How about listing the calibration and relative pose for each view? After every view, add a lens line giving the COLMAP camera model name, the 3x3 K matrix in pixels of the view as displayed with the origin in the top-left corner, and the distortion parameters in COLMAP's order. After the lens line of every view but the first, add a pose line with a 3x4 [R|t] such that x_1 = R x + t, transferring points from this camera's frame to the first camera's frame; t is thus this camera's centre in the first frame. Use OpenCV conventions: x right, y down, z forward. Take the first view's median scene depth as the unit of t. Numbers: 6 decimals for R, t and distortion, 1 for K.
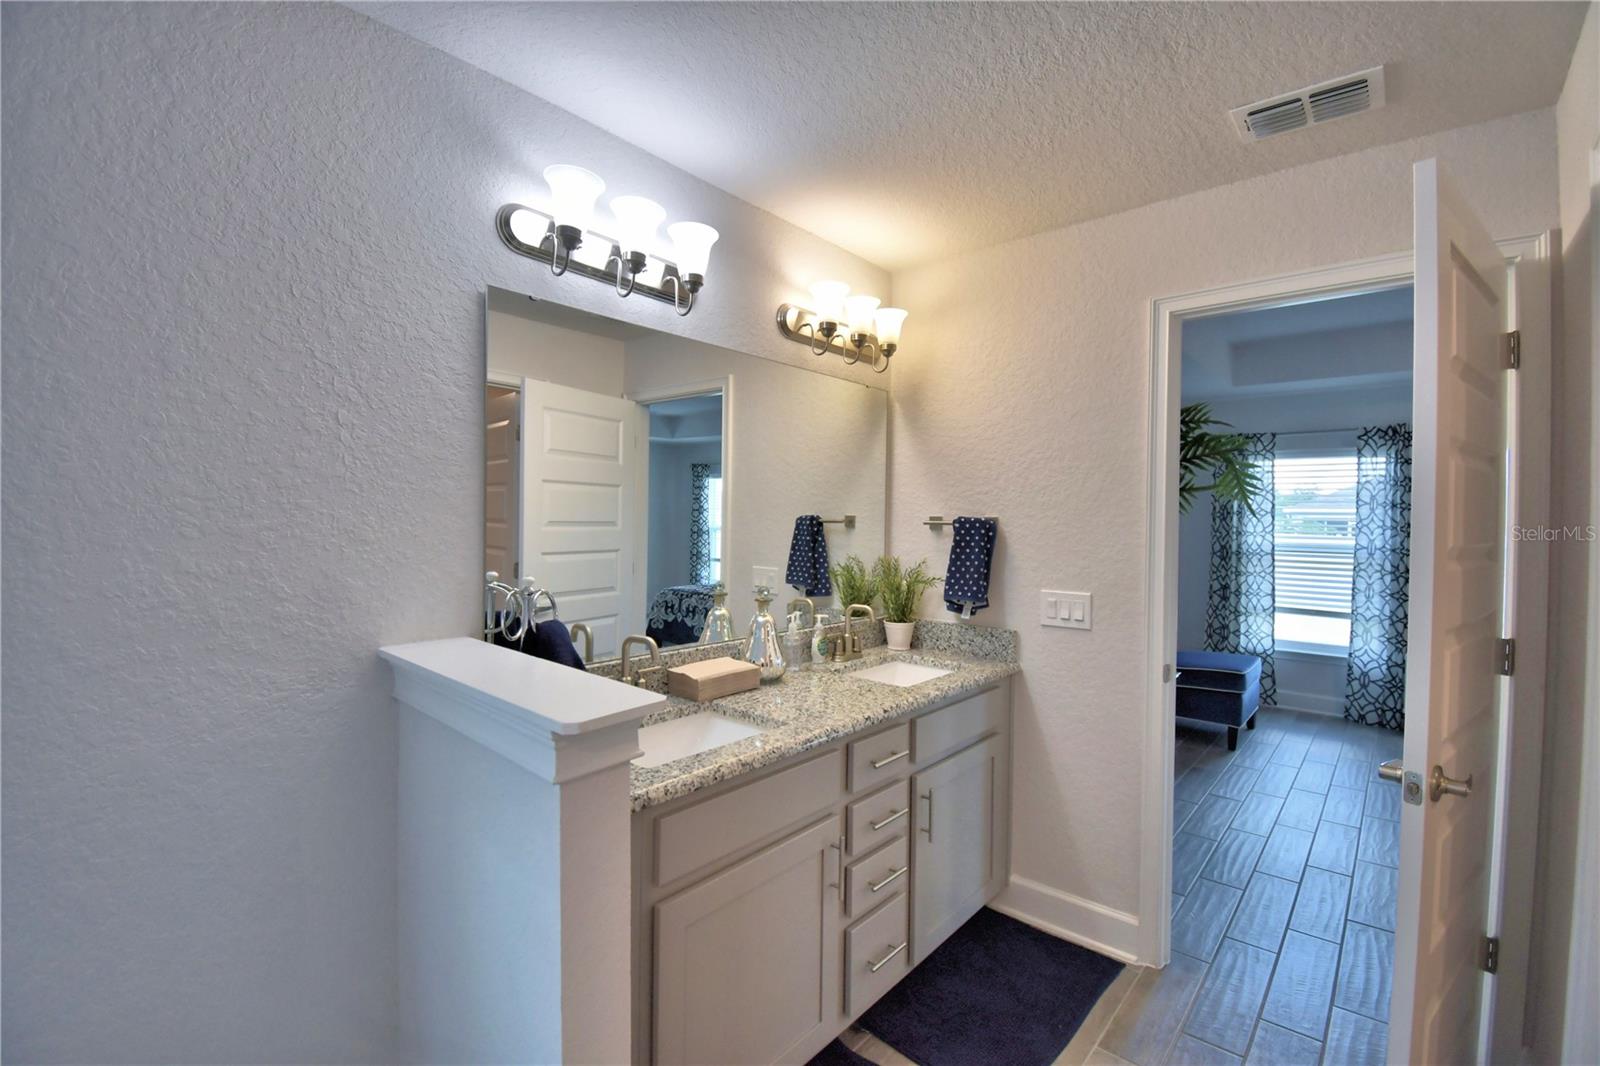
lens RADIAL K [[704.8, 0, 766.0], [0, 704.8, 529.8], [0, 0, 1]] dist [0.000823, -0.015360]
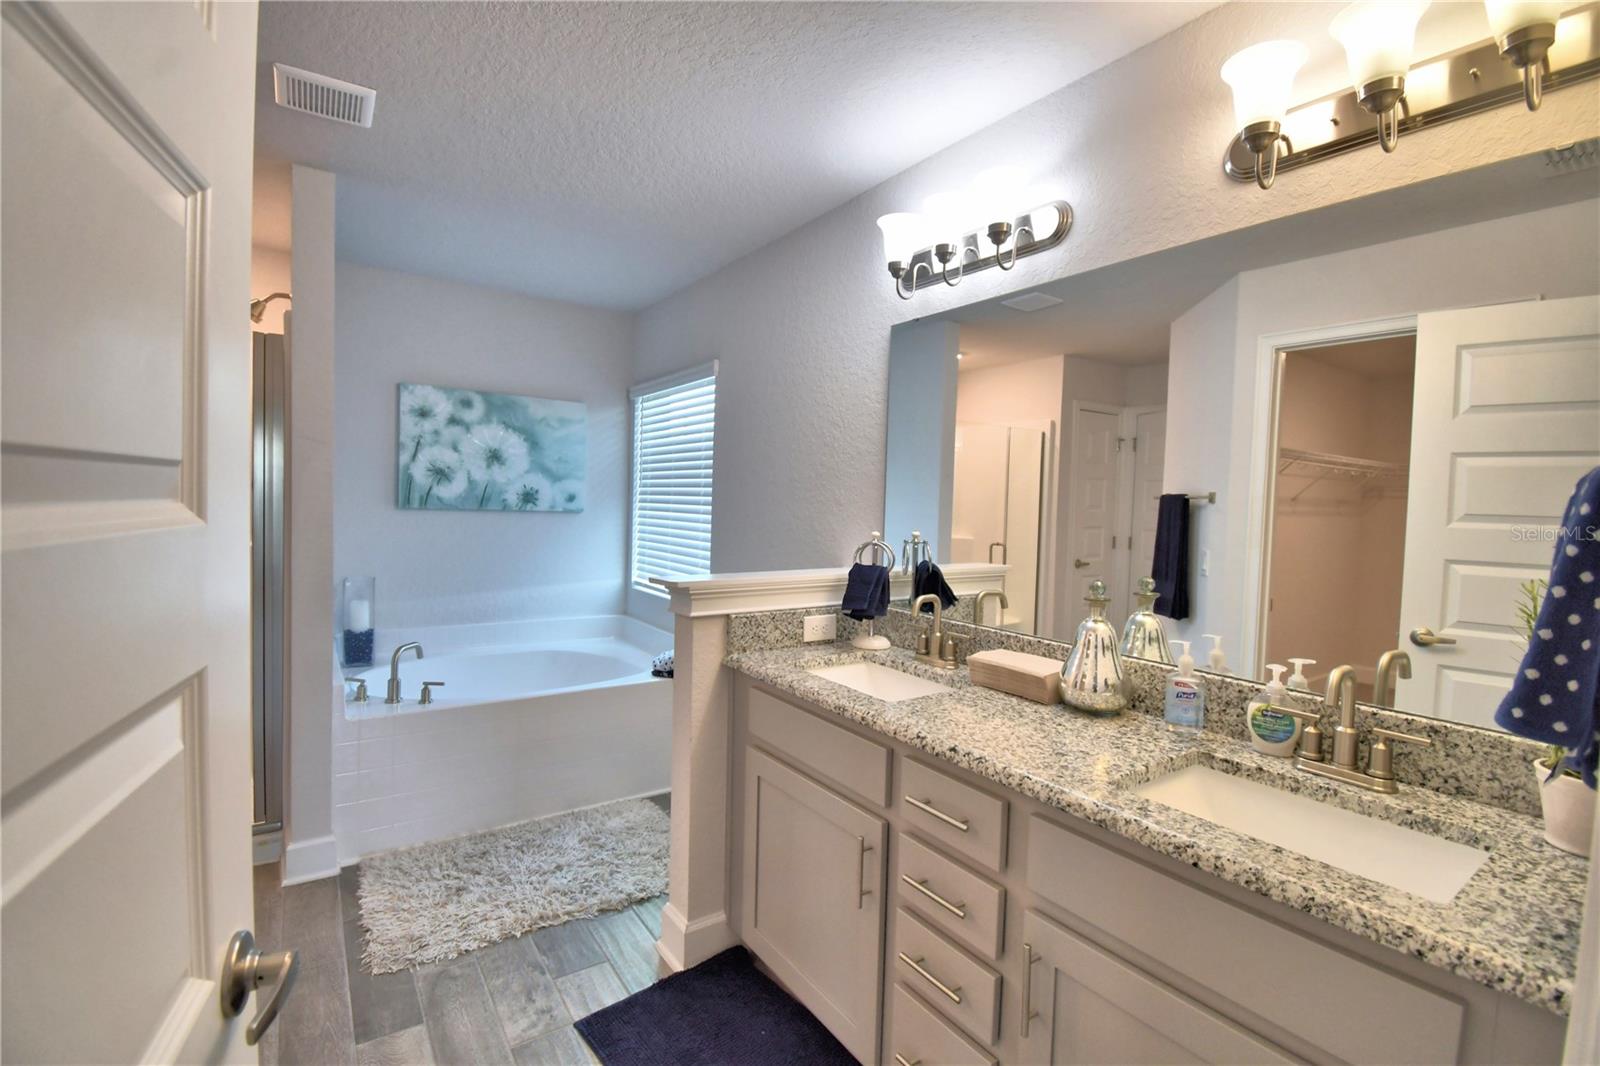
lens RADIAL K [[704.8, 0, 794.6], [0, 704.8, 534.6], [0, 0, 1]] dist [0.000823, -0.015360]
pose [[-0.249433, 0.026495, -0.968029, 0.847736], [-0.036114, 0.998676, 0.036639, 0.023614], [0.967718, 0.044099, -0.248146, 0.975217]]
